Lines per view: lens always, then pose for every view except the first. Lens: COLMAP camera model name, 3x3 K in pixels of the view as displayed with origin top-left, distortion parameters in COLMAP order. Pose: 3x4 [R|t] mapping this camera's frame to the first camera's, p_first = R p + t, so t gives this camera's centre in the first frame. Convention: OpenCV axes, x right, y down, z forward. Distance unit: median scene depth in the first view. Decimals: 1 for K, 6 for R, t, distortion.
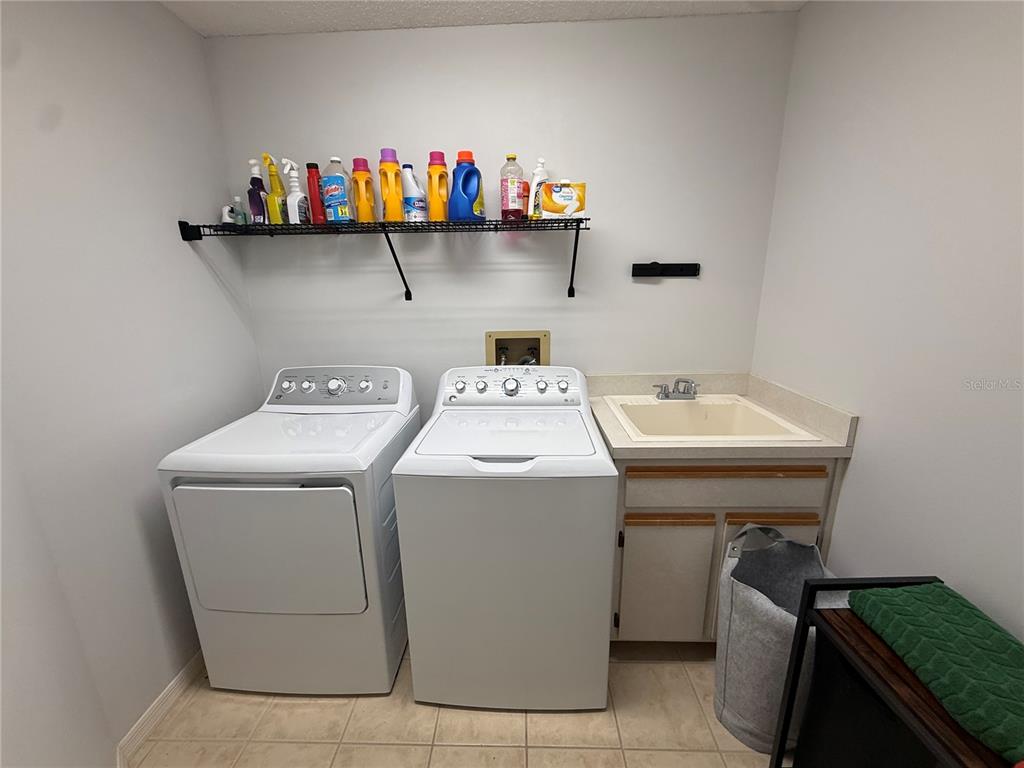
lens RADIAL K [[407.9, 0, 511.5], [0, 407.9, 379.8], [0, 0, 1]] dist [-0.000095, -0.000114]
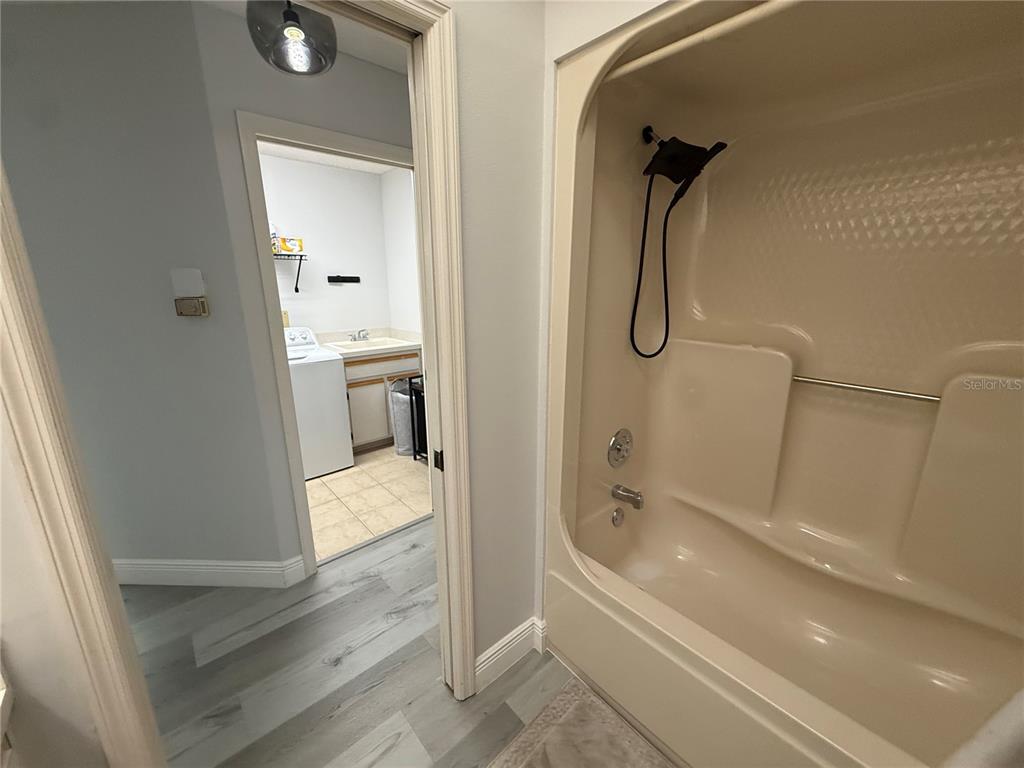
lens RADIAL K [[407.9, 0, 509.2], [0, 407.9, 385.4], [0, 0, 1]] dist [-0.000095, -0.000114]
pose [[0.726837, -0.155221, 0.669040, -0.587126], [0.160130, 0.985579, 0.054696, 0.345384], [-0.667882, 0.067379, 0.741211, -1.295282]]
